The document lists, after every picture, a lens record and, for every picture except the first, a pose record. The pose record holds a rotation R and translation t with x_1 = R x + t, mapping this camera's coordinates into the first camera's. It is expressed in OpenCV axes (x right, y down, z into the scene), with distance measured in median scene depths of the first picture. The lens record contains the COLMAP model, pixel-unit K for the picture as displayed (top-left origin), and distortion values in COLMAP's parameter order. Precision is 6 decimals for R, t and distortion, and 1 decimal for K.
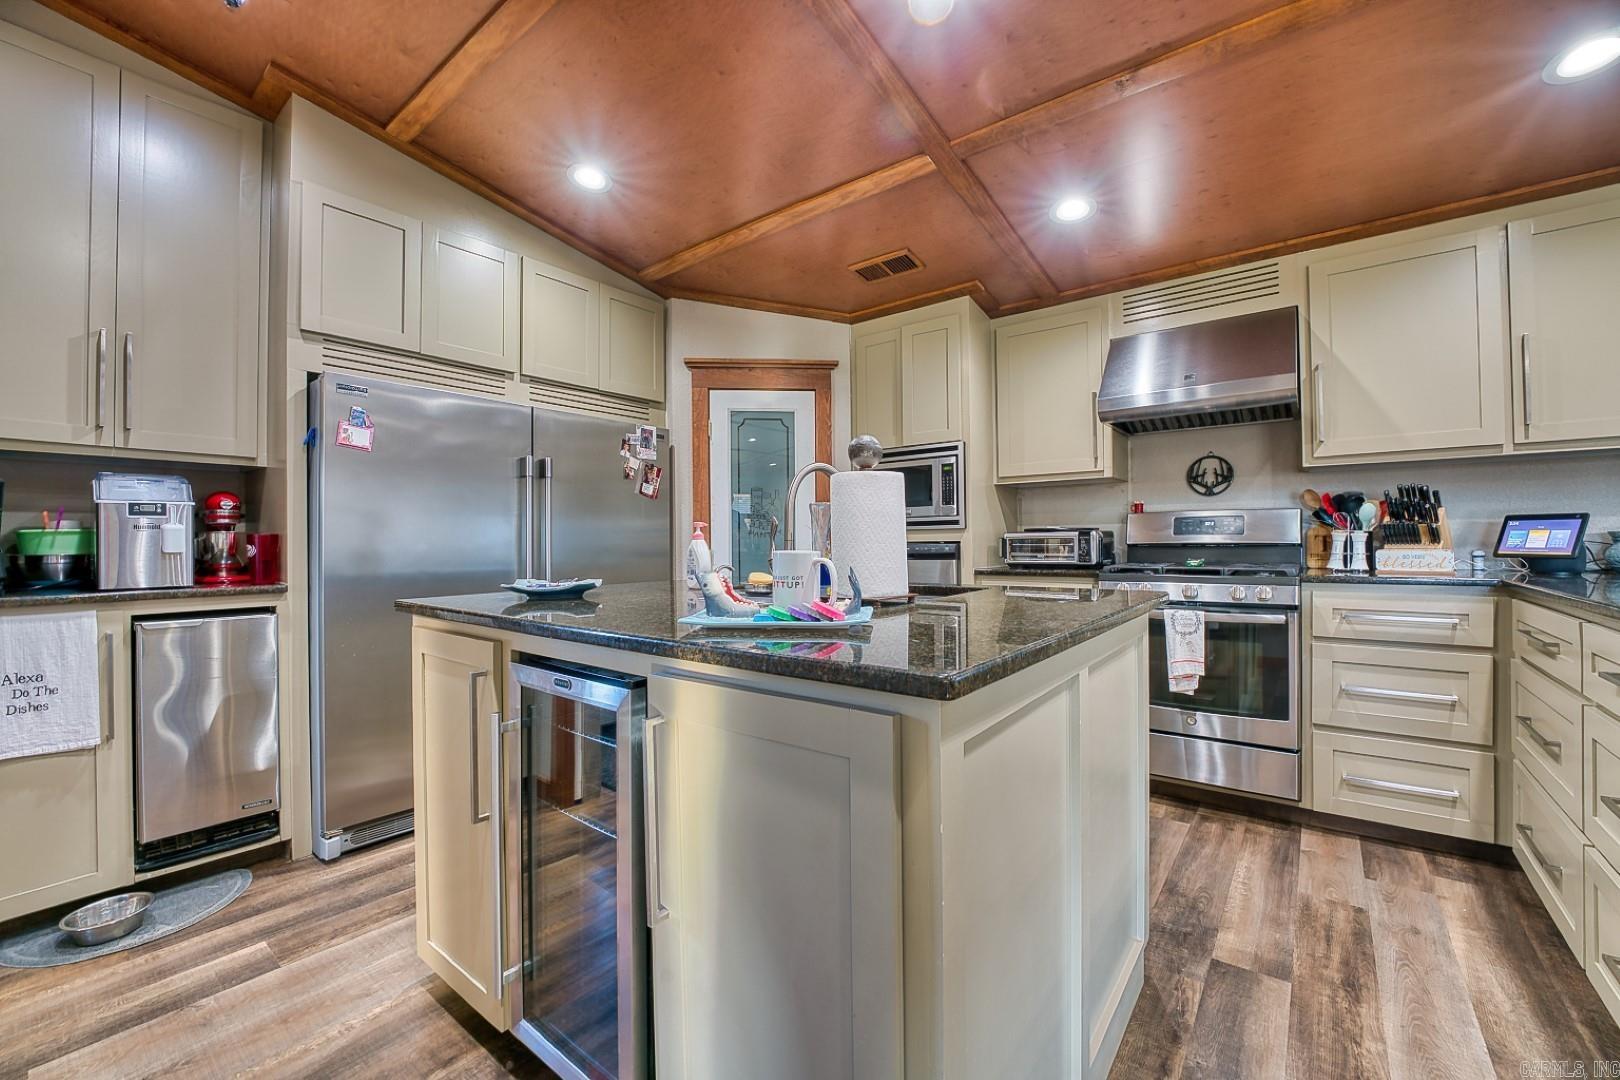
lens RADIAL K [[655.6, 0, 814.6], [0, 655.6, 538.6], [0, 0, 1]] dist [-0.030441, 0.003727]
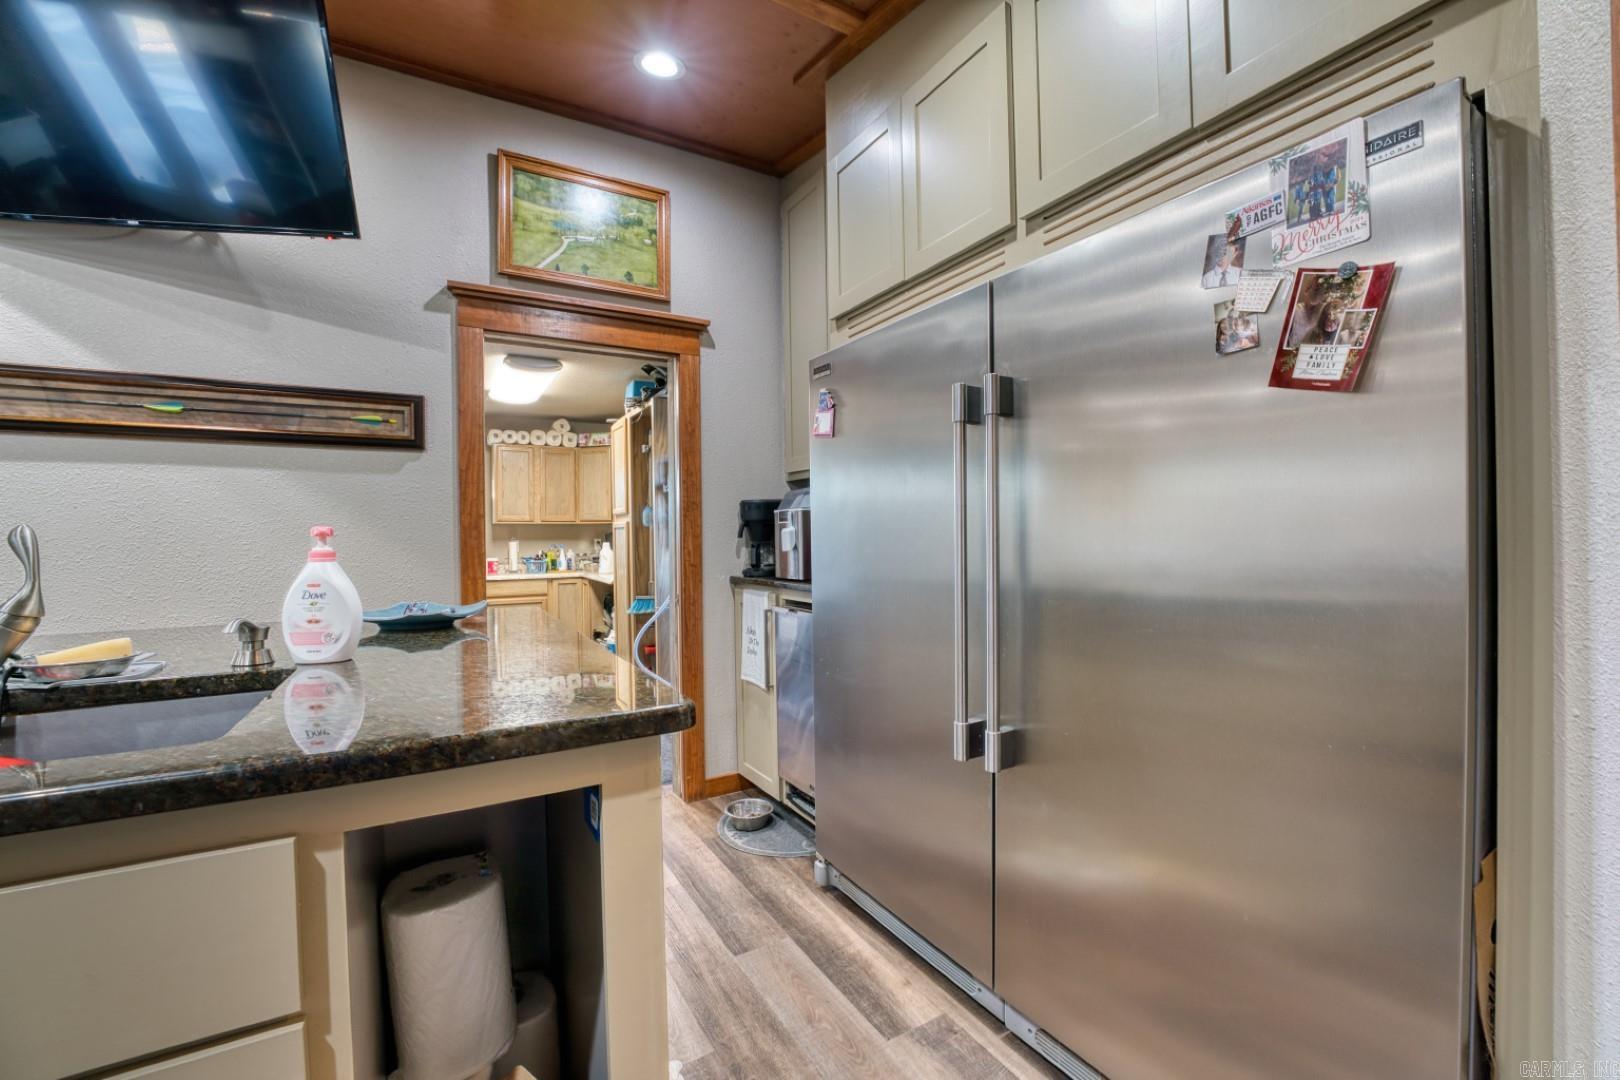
lens RADIAL K [[655.6, 0, 808.1], [0, 655.6, 541.5], [0, 0, 1]] dist [-0.030441, 0.003727]
pose [[-0.370457, 0.018242, -0.928671, 0.088780], [0.020049, 0.999731, 0.011640, -0.006933], [0.928633, -0.014307, -0.370723, 0.954294]]
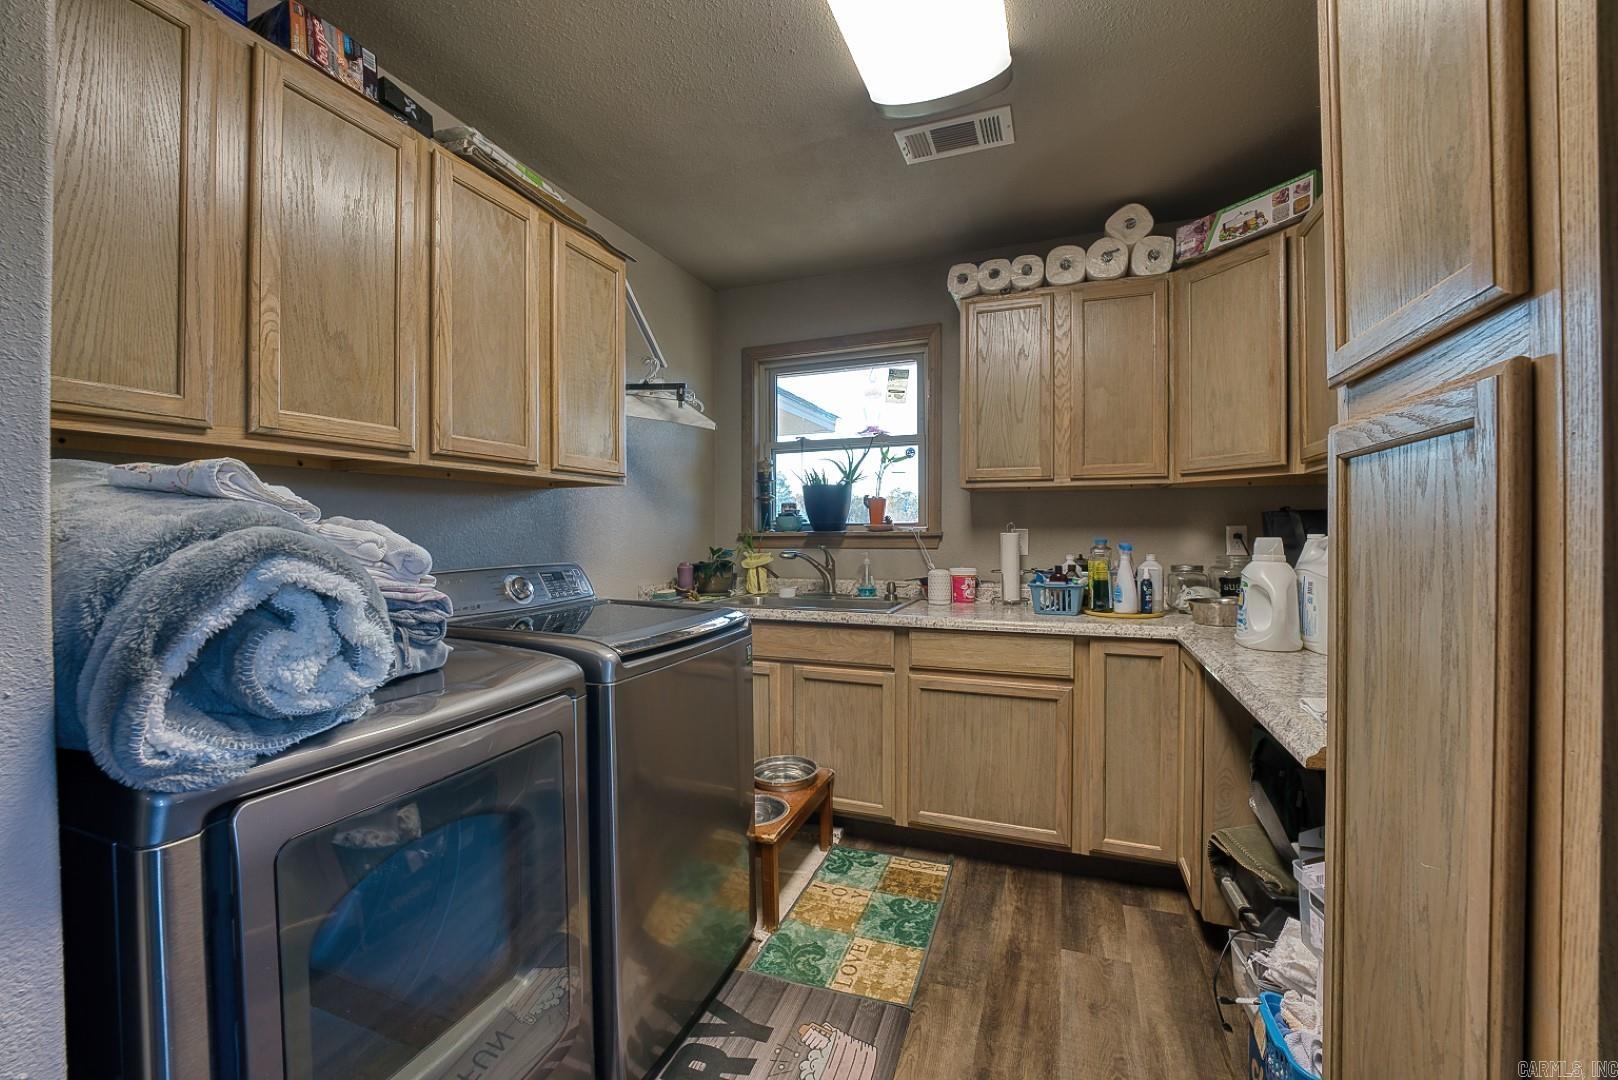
lens RADIAL K [[654.8, 0, 802.3], [0, 654.8, 534.6], [0, 0, 1]] dist [-0.030441, 0.003727]
pose [[-0.959257, 0.014024, -0.282188, -0.331078], [0.013234, 0.999901, 0.004705, -0.005952], [0.282226, 0.000779, -0.959348, 0.607896]]
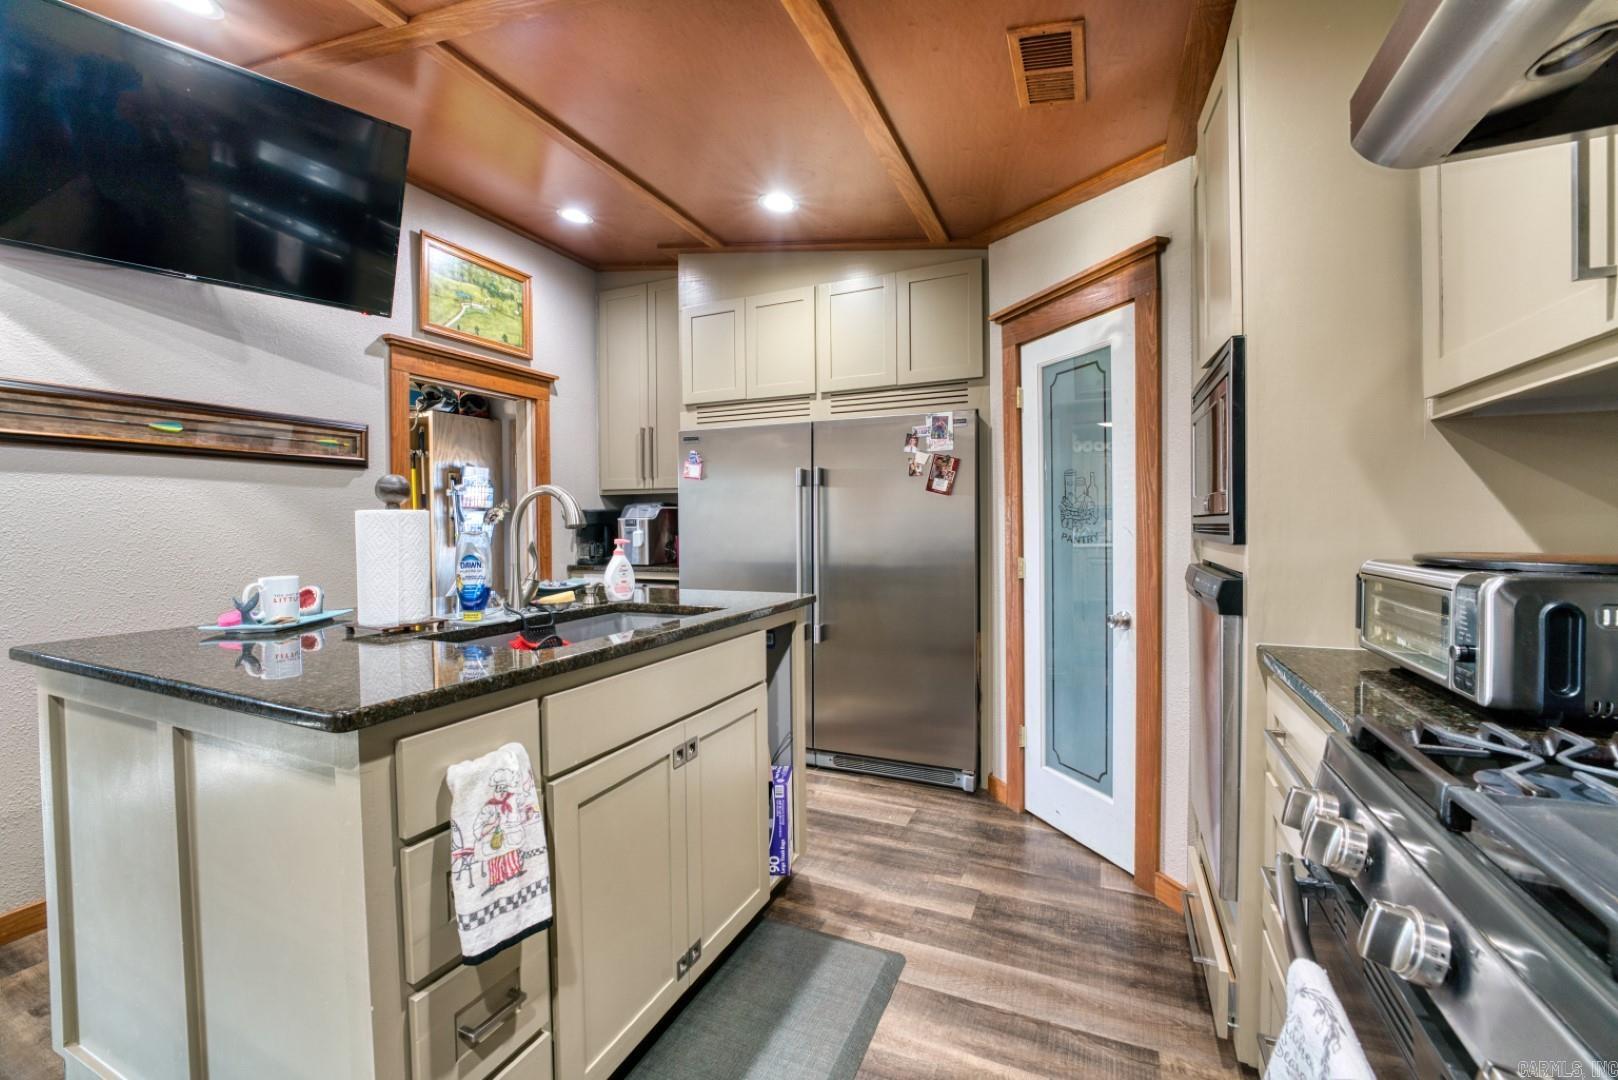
lens RADIAL K [[654.8, 0, 806.8], [0, 654.8, 539.3], [0, 0, 1]] dist [-0.030441, 0.003727]
pose [[0.233807, 0.029865, -0.971824, 0.593769], [0.010773, 0.999387, 0.033304, -0.036042], [0.972223, -0.018256, 0.233342, 0.659417]]
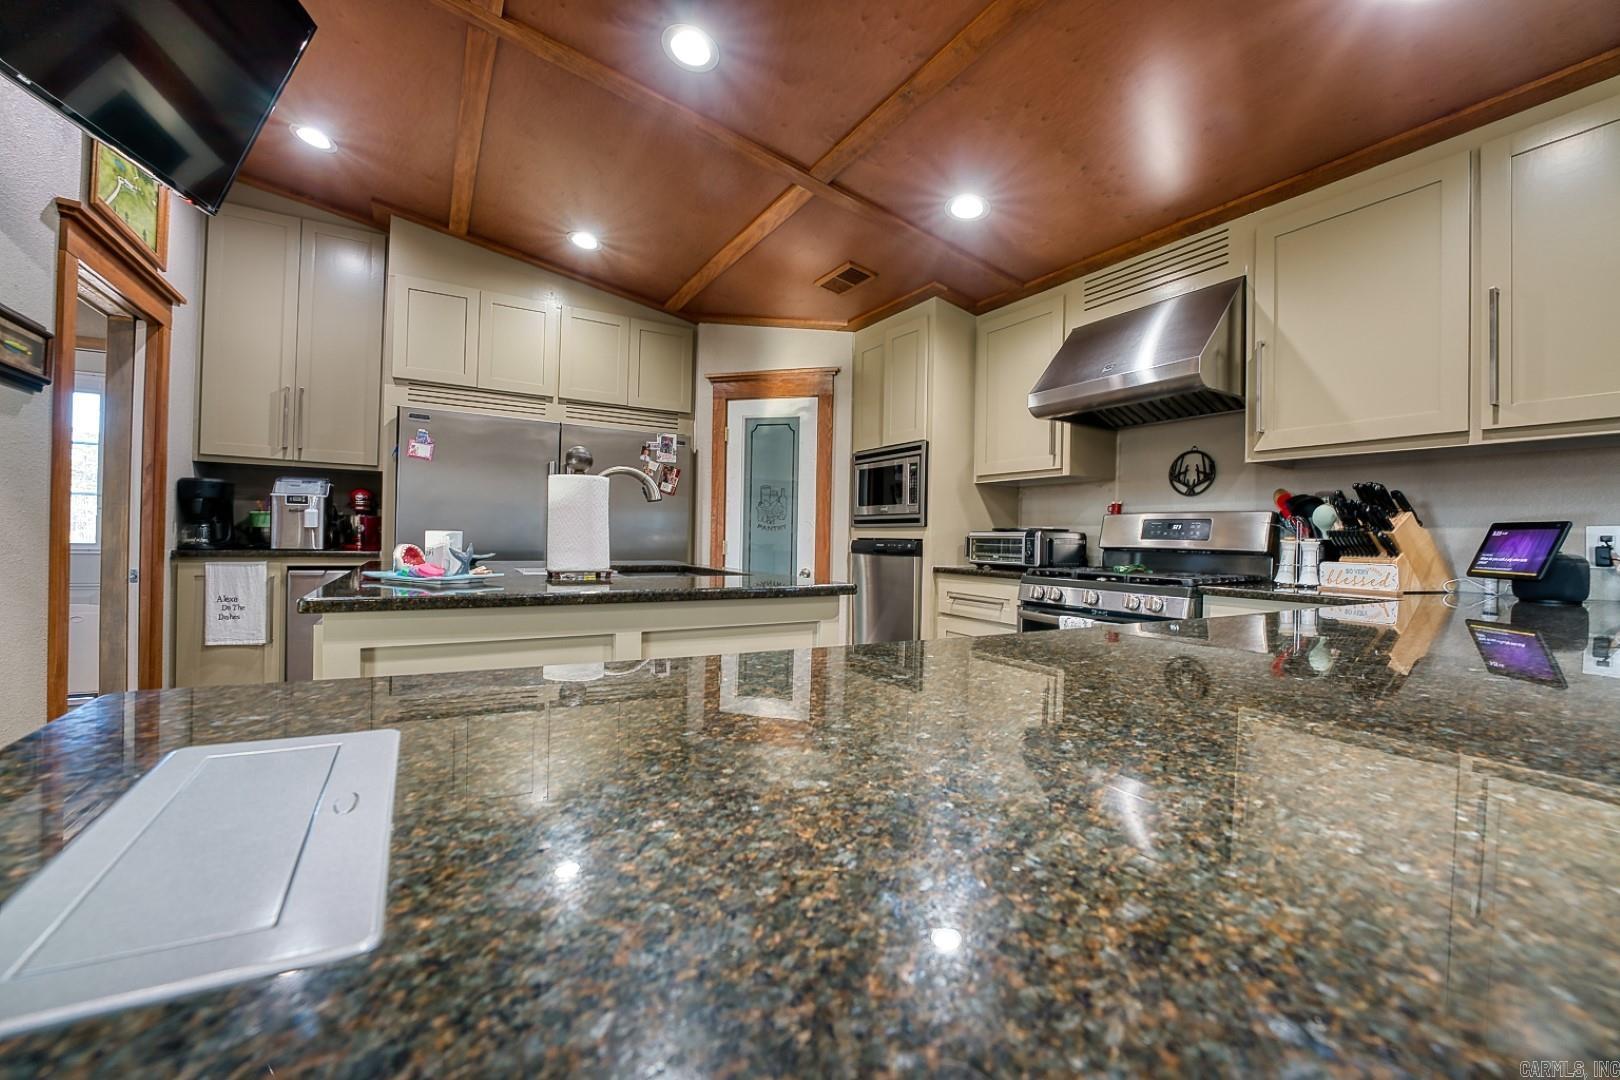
lens RADIAL K [[655.6, 0, 812.1], [0, 655.6, 539.0], [0, 0, 1]] dist [-0.030441, 0.003727]
pose [[0.930502, 0.030694, -0.364999, 0.458327], [-0.029141, 0.999528, 0.009764, -0.000589], [0.365127, 0.001551, 0.930957, -0.014730]]
